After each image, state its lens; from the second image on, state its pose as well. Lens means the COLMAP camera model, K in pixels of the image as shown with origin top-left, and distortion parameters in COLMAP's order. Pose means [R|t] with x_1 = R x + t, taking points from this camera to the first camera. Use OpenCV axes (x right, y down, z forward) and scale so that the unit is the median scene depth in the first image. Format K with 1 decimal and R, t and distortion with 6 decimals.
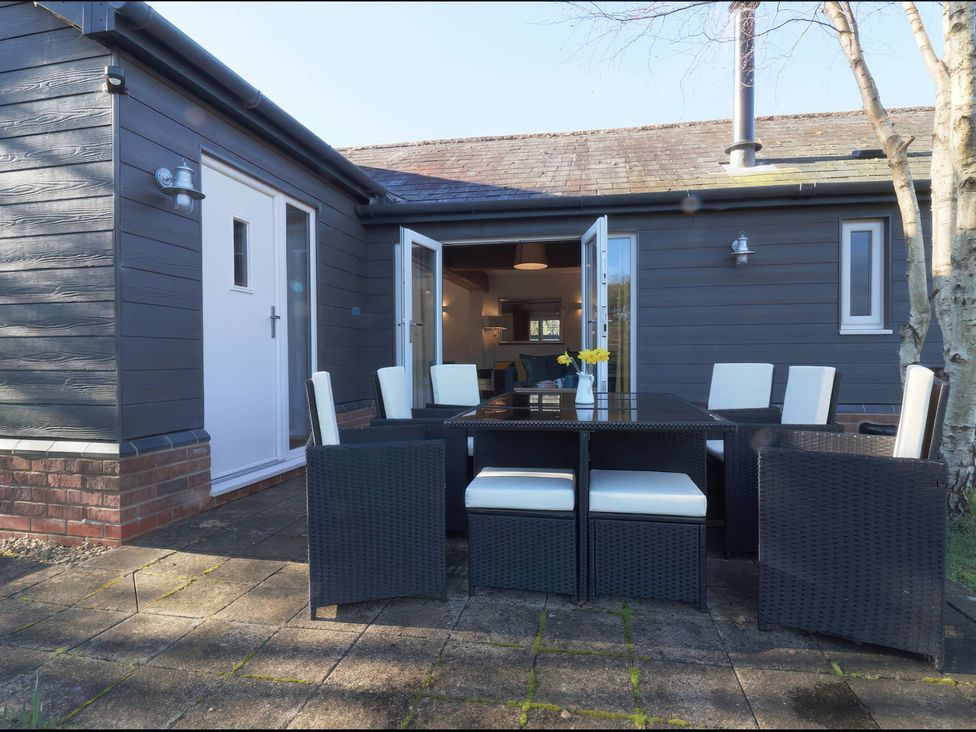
lens RADIAL K [[529.5, 0, 486.5], [0, 529.5, 367.4], [0, 0, 1]] dist [0.016780, -0.000286]
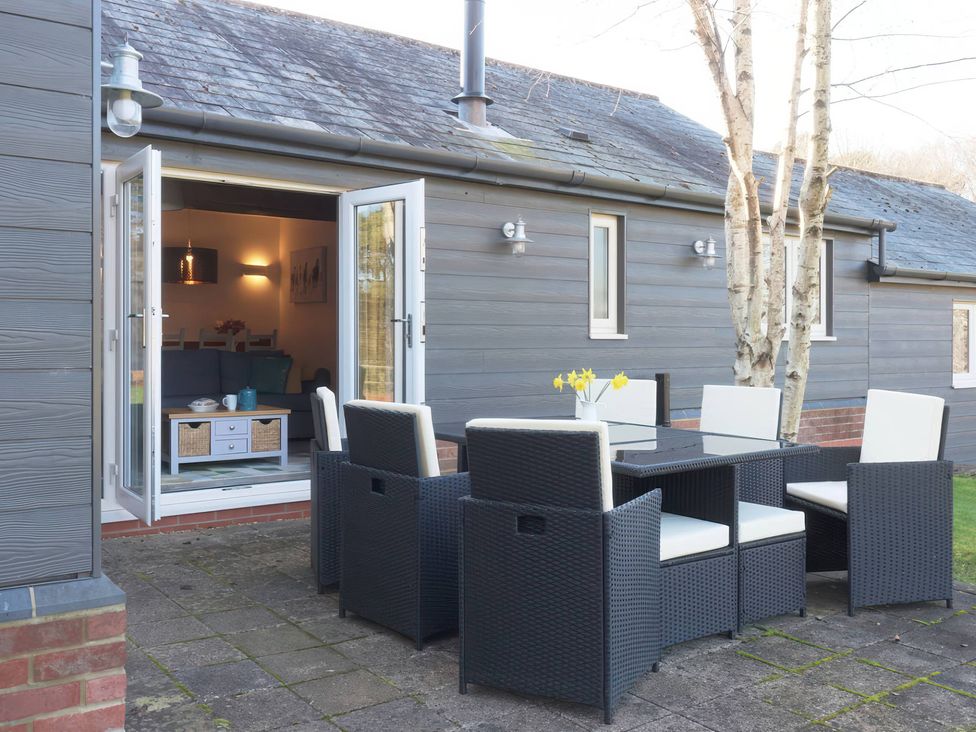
lens RADIAL K [[889.3, 0, 488.2], [0, 889.3, 346.5], [0, 0, 1]] dist [0.009262, 0.002240]
pose [[0.696977, 0.002071, 0.717090, -0.602627], [0.005495, 0.999951, -0.008229, -0.040595], [-0.717072, 0.009676, 0.696932, 0.072143]]
